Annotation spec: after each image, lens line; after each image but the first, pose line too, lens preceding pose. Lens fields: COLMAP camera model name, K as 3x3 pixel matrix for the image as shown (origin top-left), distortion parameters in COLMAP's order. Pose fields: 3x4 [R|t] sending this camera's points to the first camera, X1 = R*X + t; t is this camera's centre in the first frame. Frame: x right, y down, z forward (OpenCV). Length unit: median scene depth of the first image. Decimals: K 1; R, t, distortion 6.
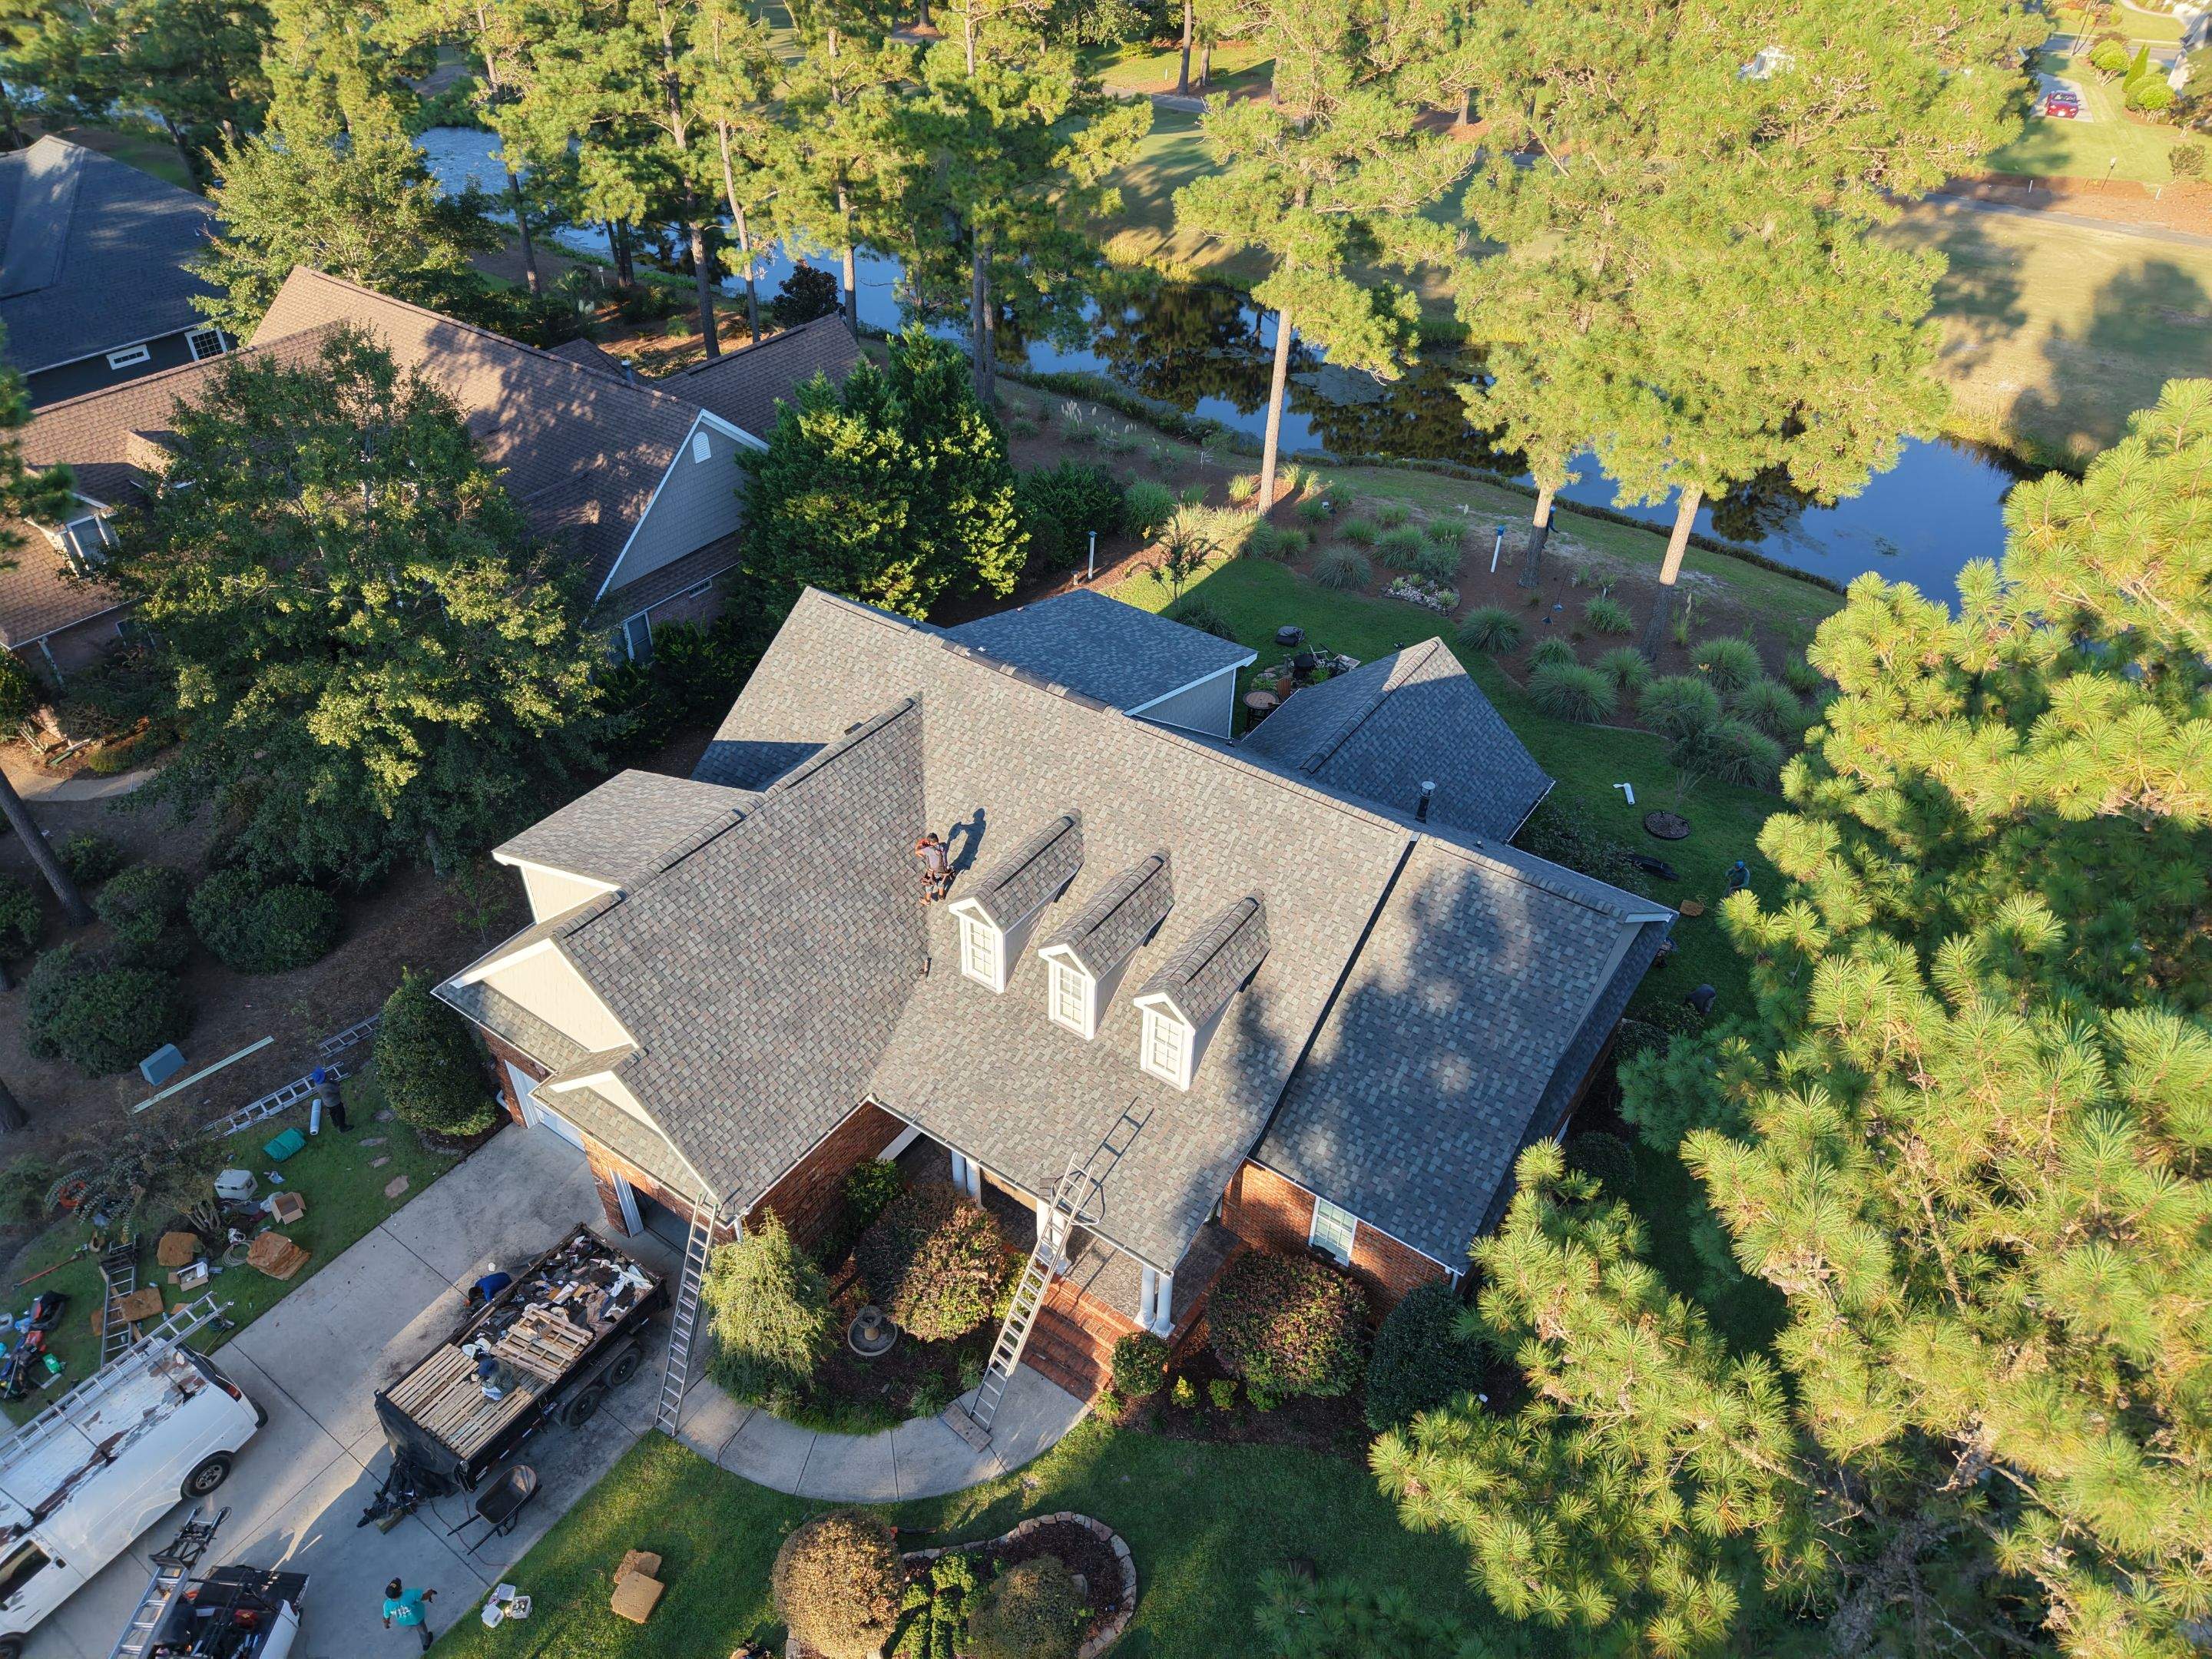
lens RADIAL K [[1465.8, 0, 1098.7], [0, 1465.8, 833.0], [0, 0, 1]] dist [0.084777, -0.109138]
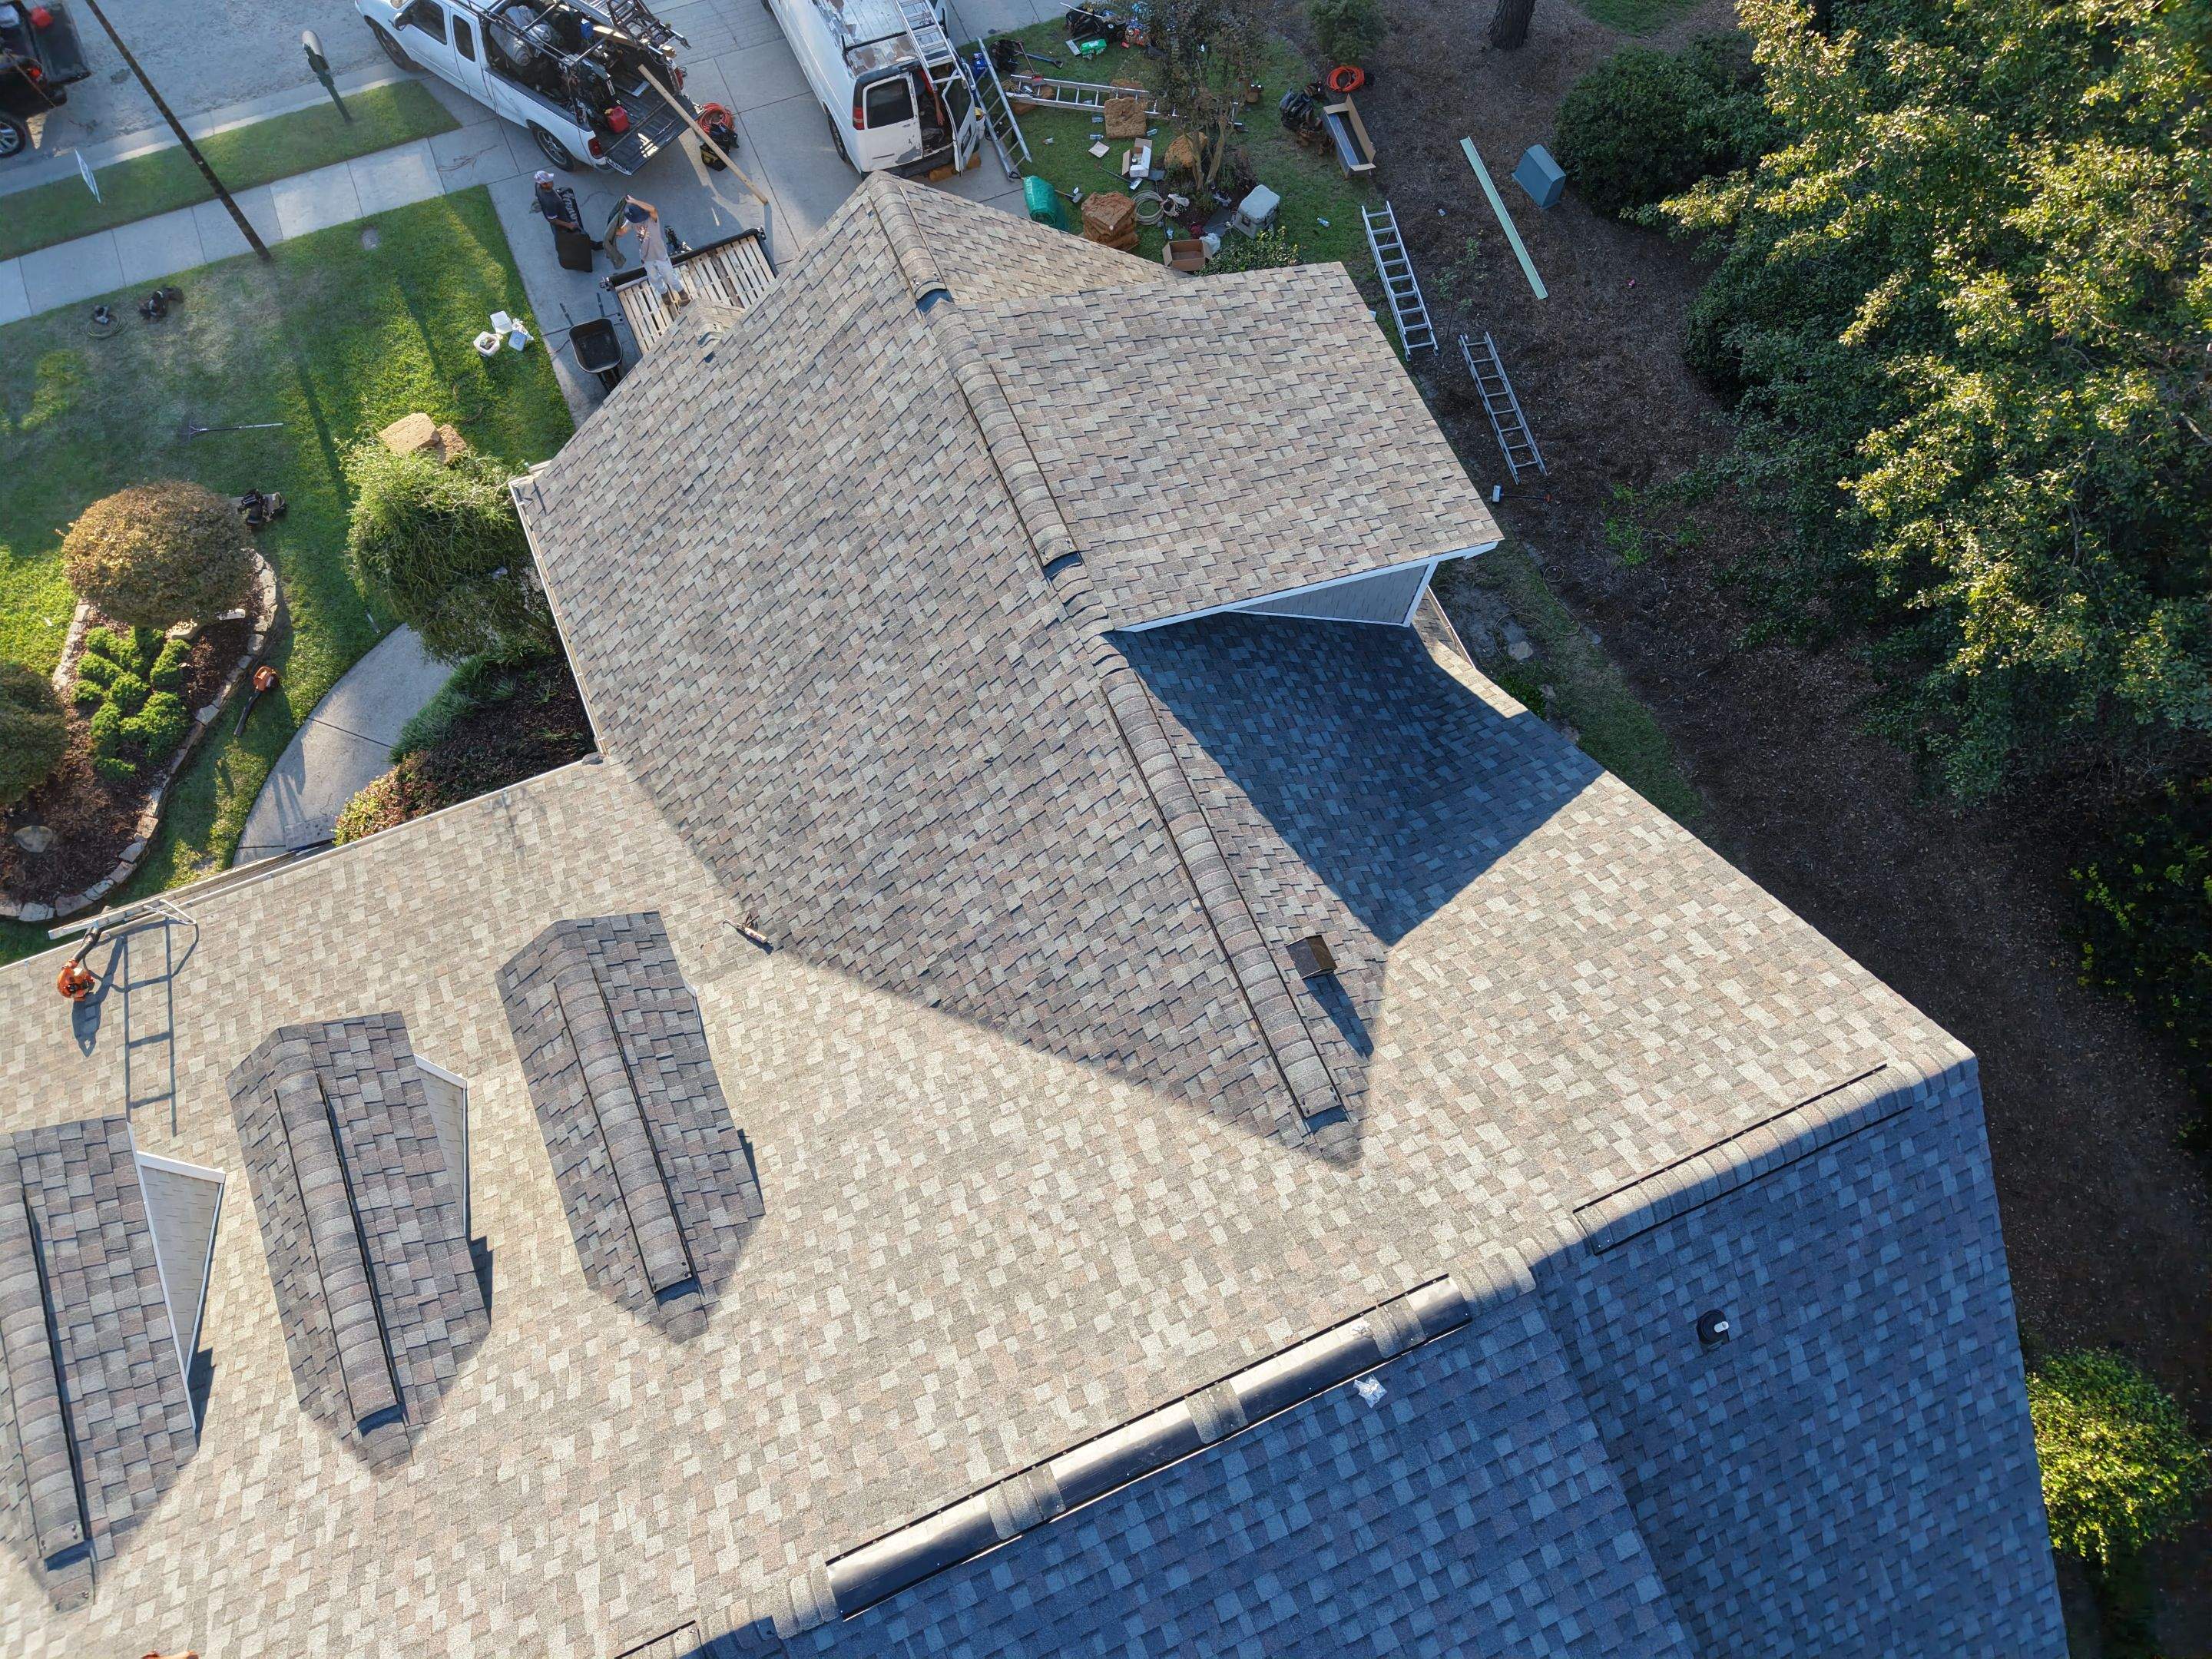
lens RADIAL K [[1486.8, 0, 1103.5], [0, 1486.8, 830.7], [0, 0, 1]] dist [0.014497, -0.008665]
pose [[-0.526549, 0.785563, -0.325018, -0.055062], [-0.561567, -0.034364, 0.826717, -0.424564], [0.638269, 0.617827, 0.459241, 0.953457]]
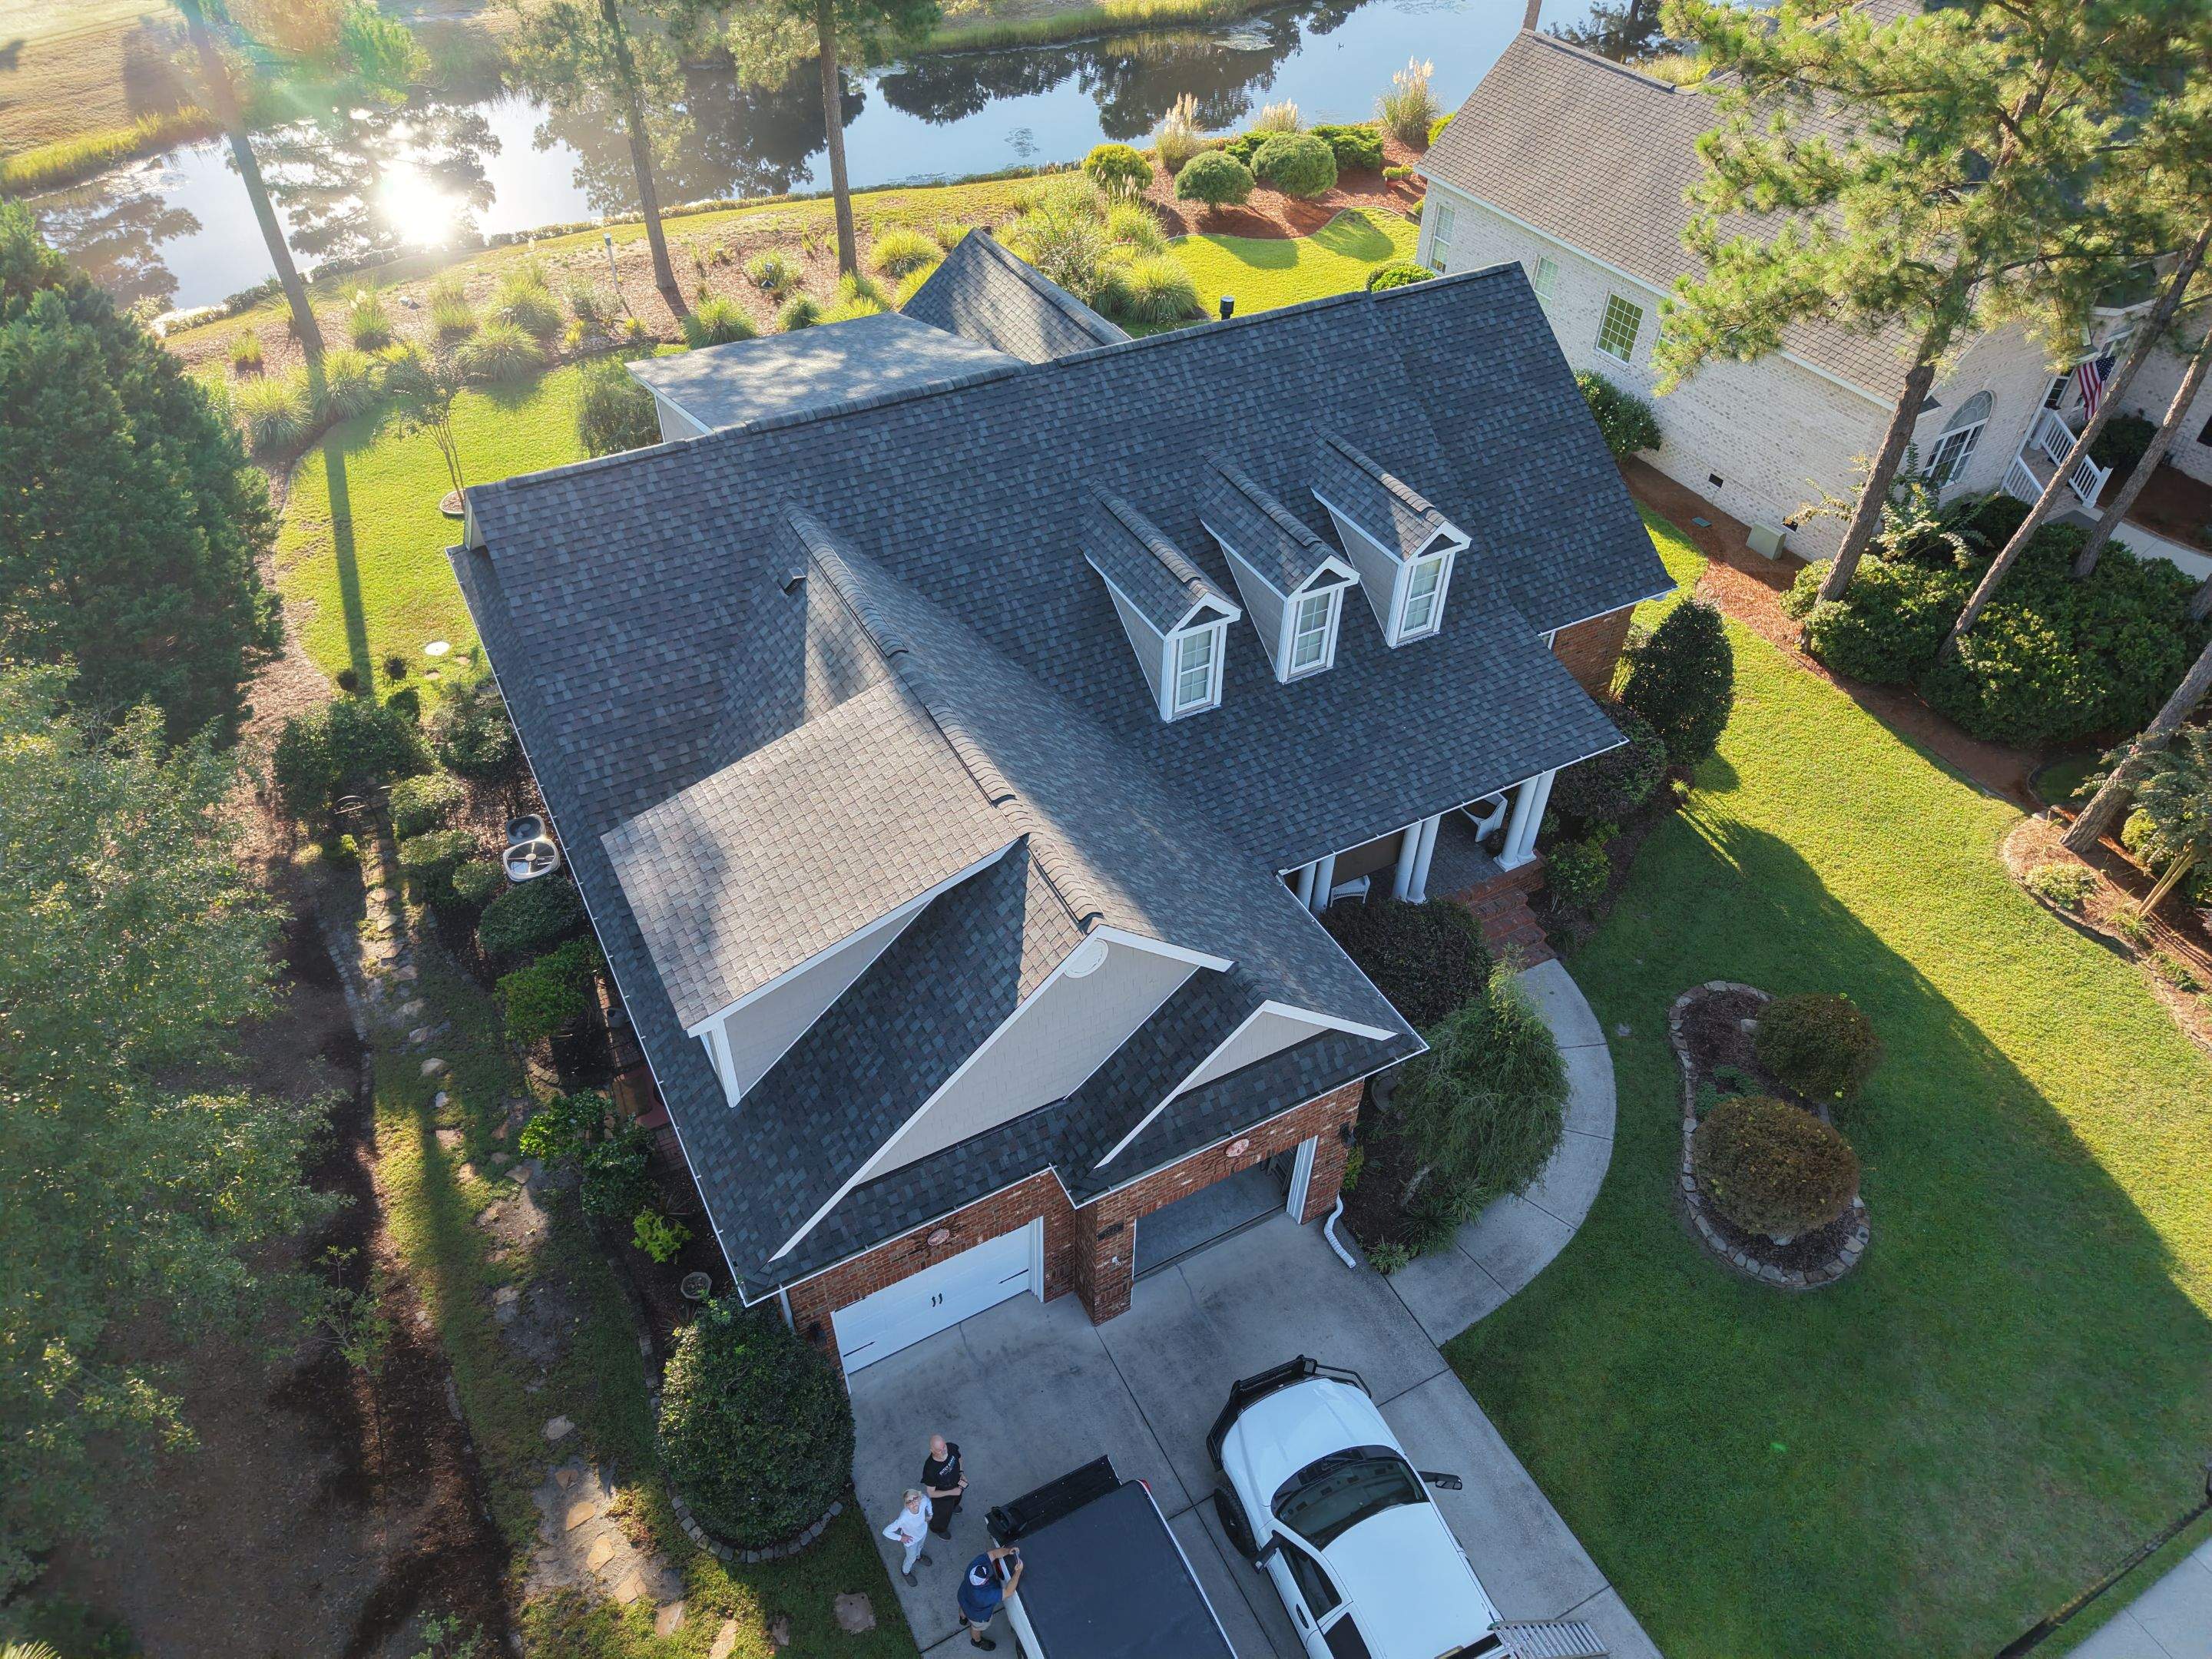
lens RADIAL K [[1462.7, 0, 1098.7], [0, 1462.7, 838.5], [0, 0, 1]] dist [0.056186, -0.049162]
pose [[0.452668, -0.615732, 0.644954, -0.741305], [0.551914, 0.761573, 0.339701, -0.161072], [-0.700345, 0.202187, 0.684571, 0.578514]]
